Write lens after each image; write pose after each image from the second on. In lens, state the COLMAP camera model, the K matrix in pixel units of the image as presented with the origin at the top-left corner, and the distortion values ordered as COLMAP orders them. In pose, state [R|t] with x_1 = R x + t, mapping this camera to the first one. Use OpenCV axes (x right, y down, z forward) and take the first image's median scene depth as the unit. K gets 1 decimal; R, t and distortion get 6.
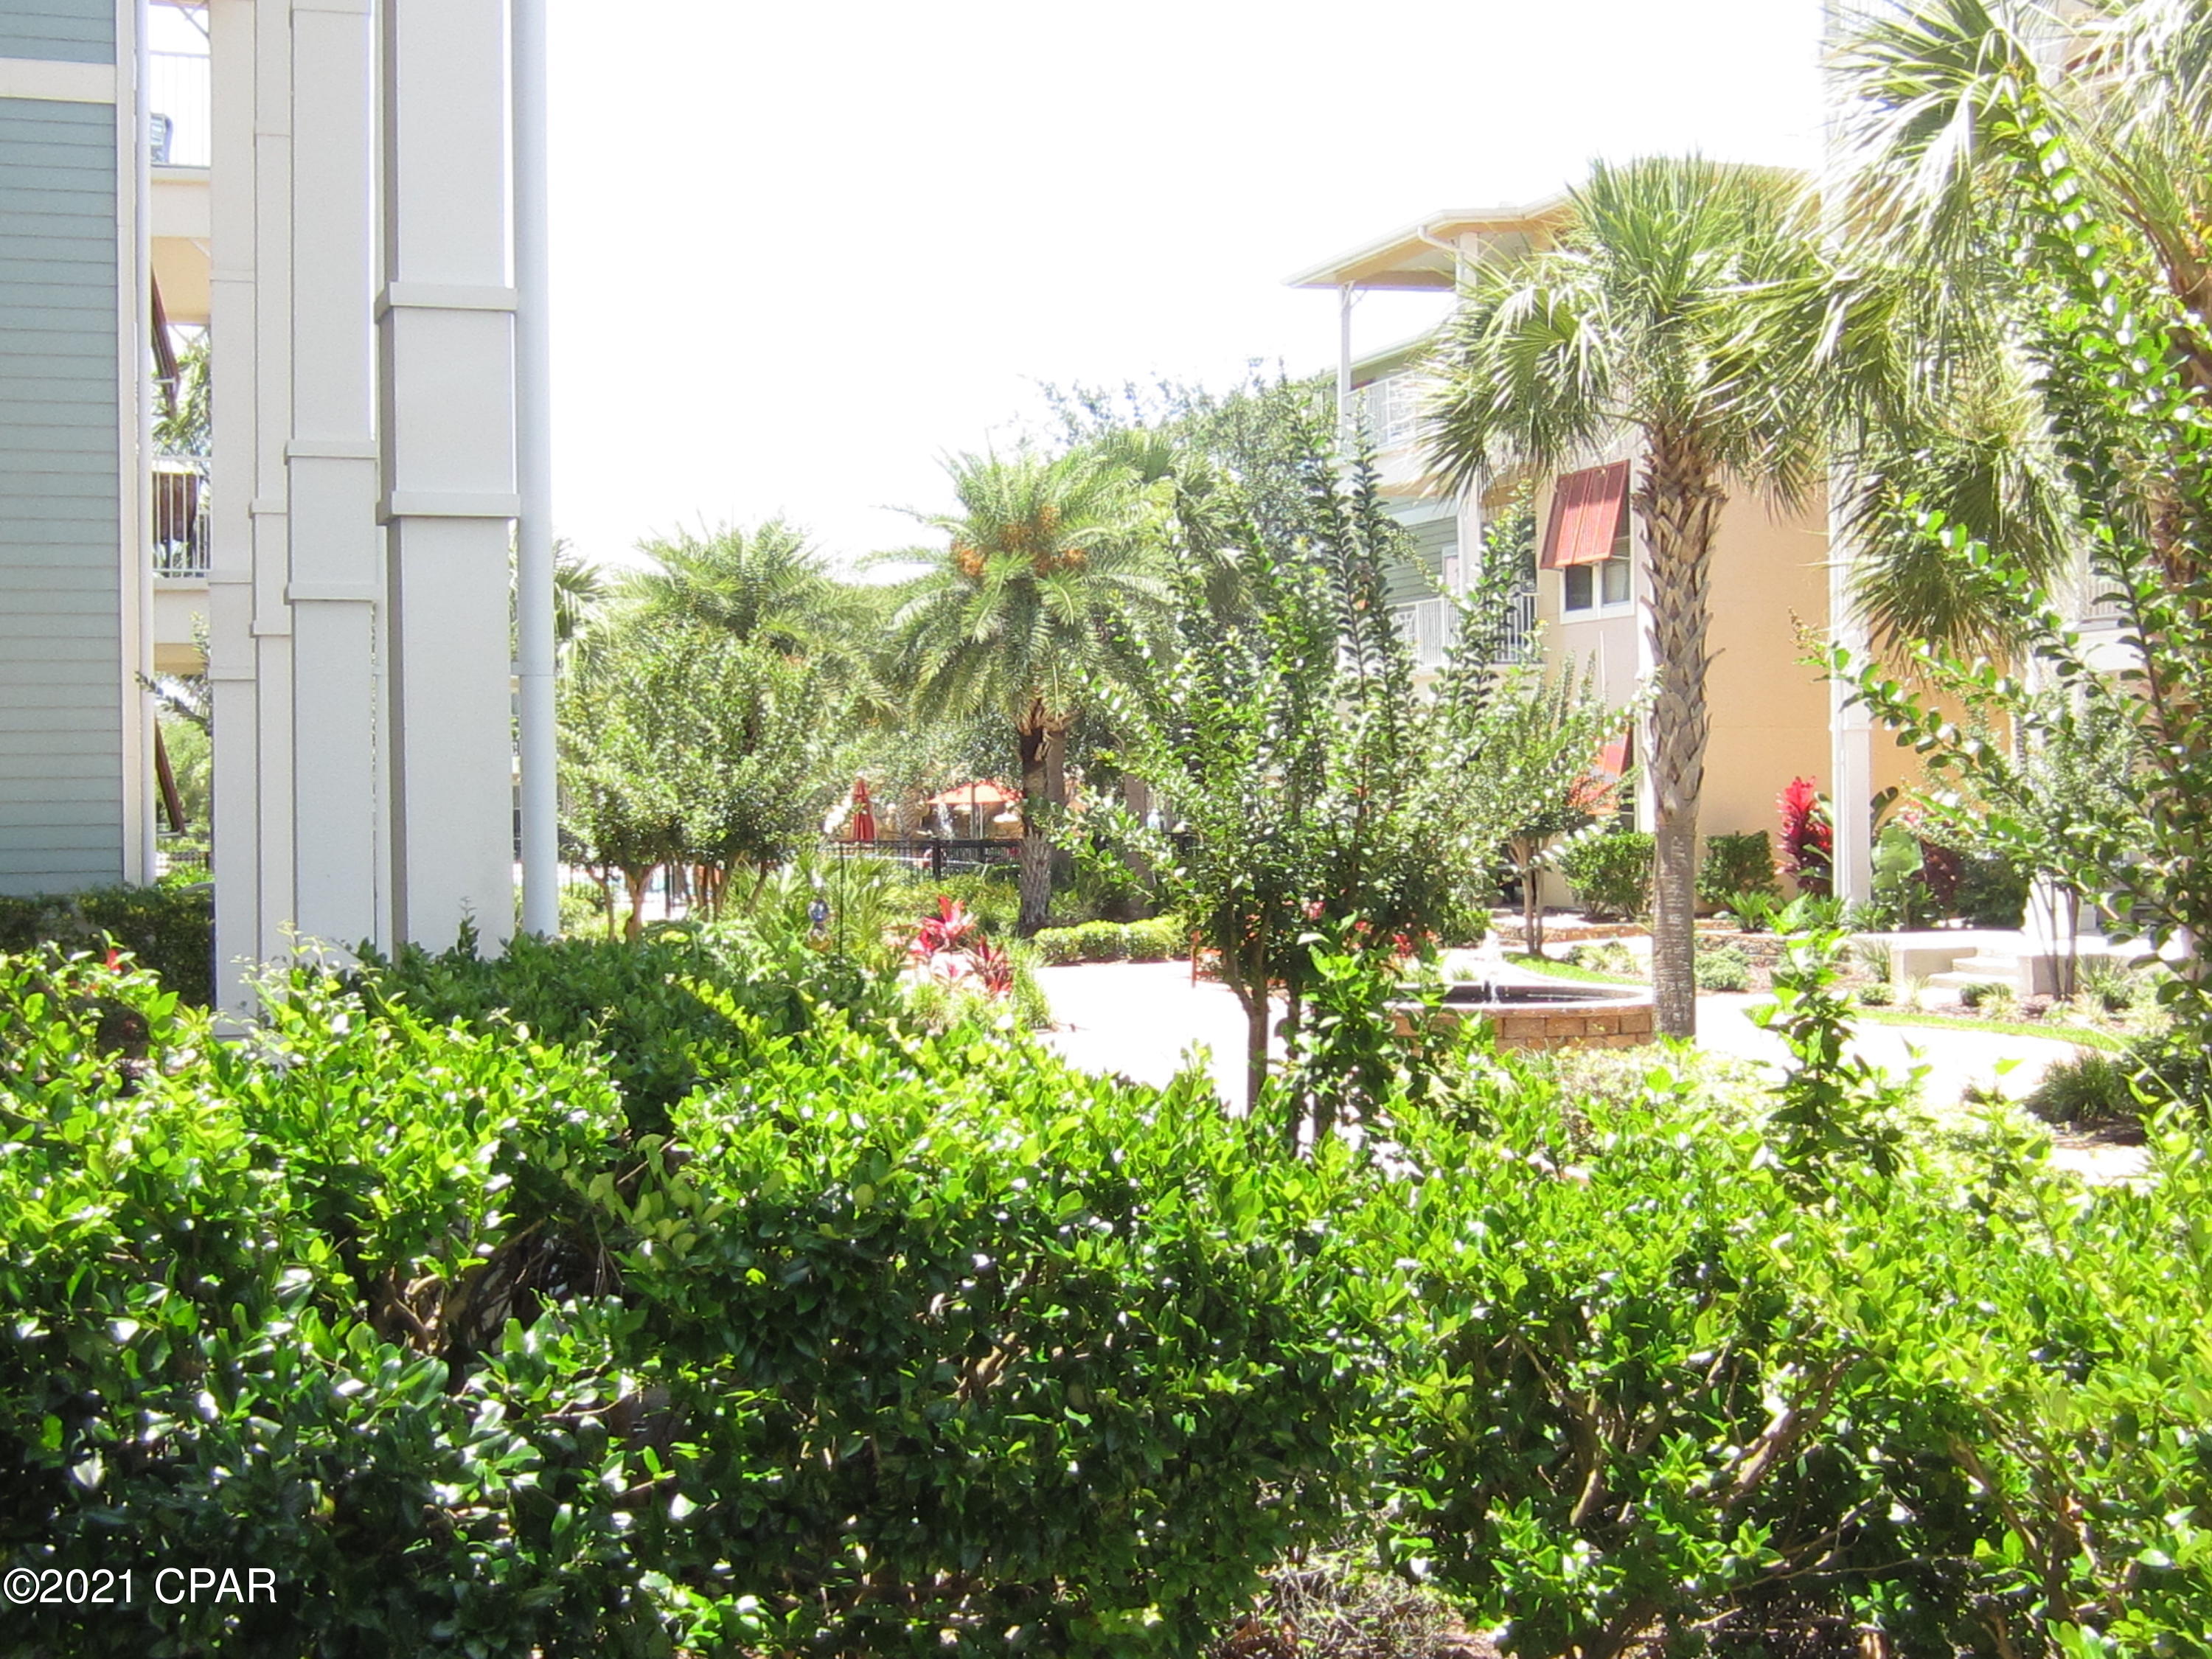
lens RADIAL K [[3120.0, 0, 1106.0], [0, 3120.0, 829.5], [0, 0, 1]] dist [-0.044656, -0.000392]
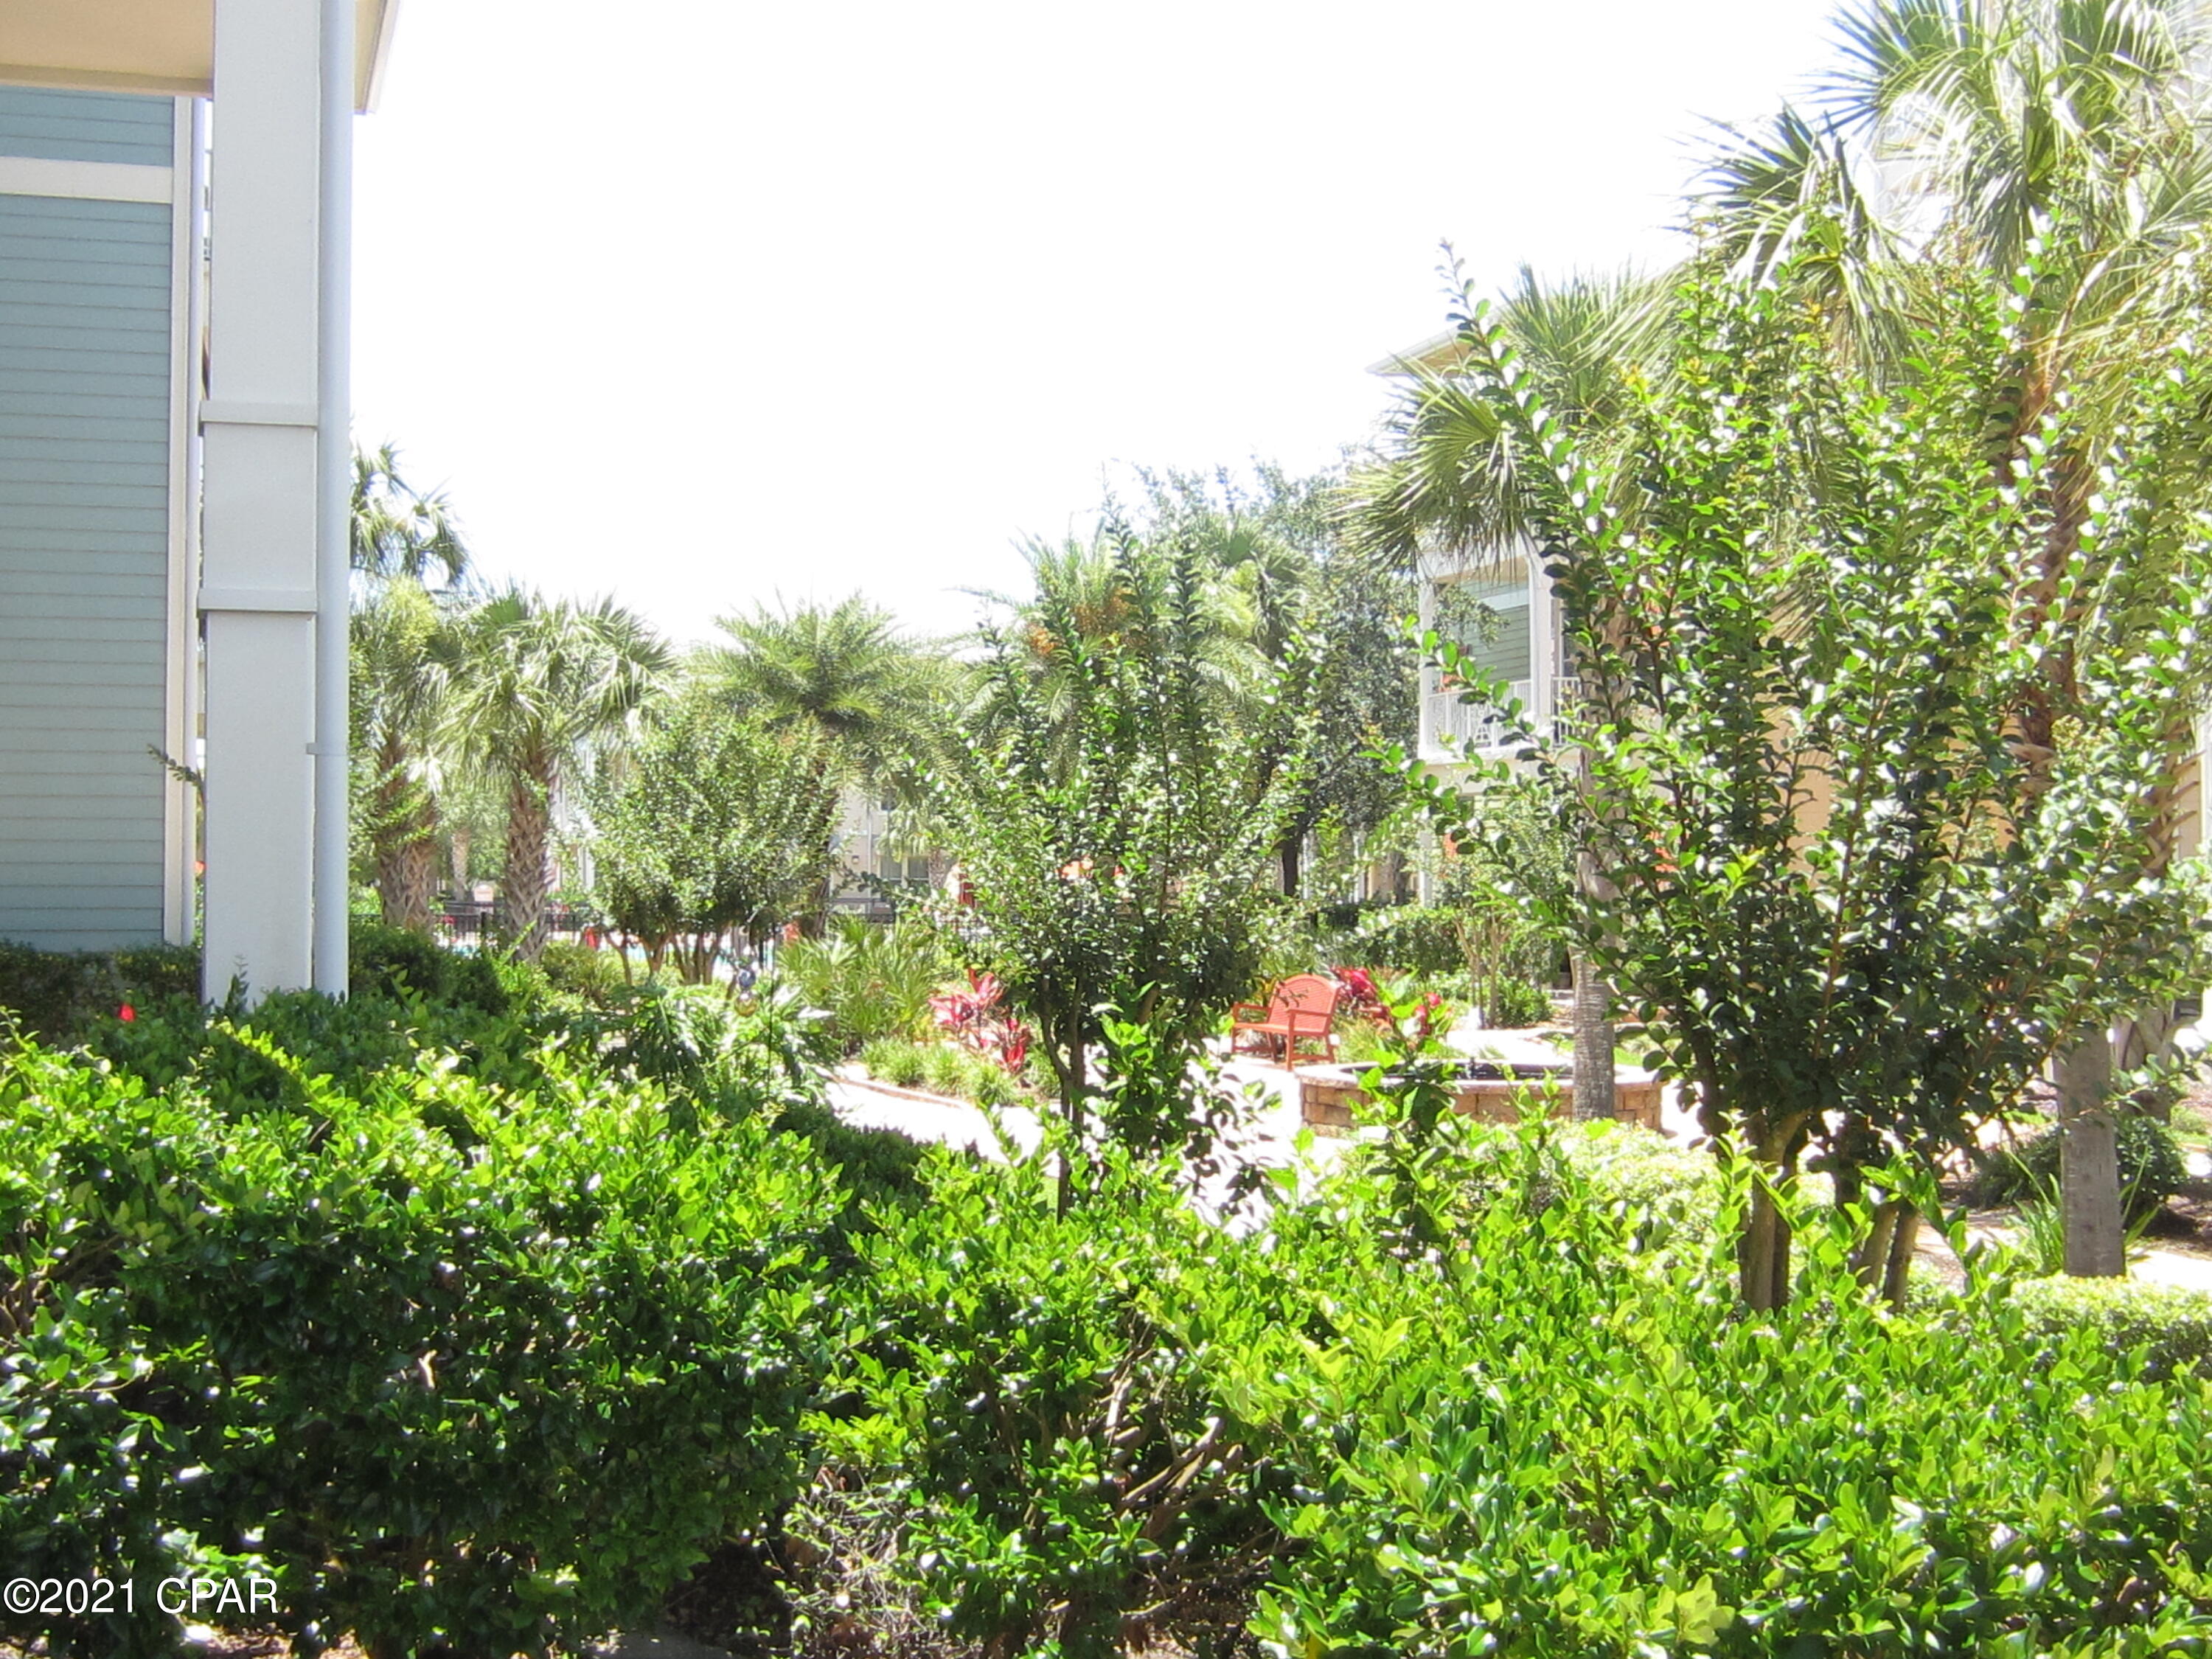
lens RADIAL K [[3120.0, 0, 1106.0], [0, 3120.0, 829.5], [0, 0, 1]] dist [-0.044656, -0.000392]
pose [[0.998422, 0.013259, -0.054568, 0.241637], [-0.014591, 0.999603, -0.024091, -0.000864], [0.054227, 0.024849, 0.998219, -0.136002]]
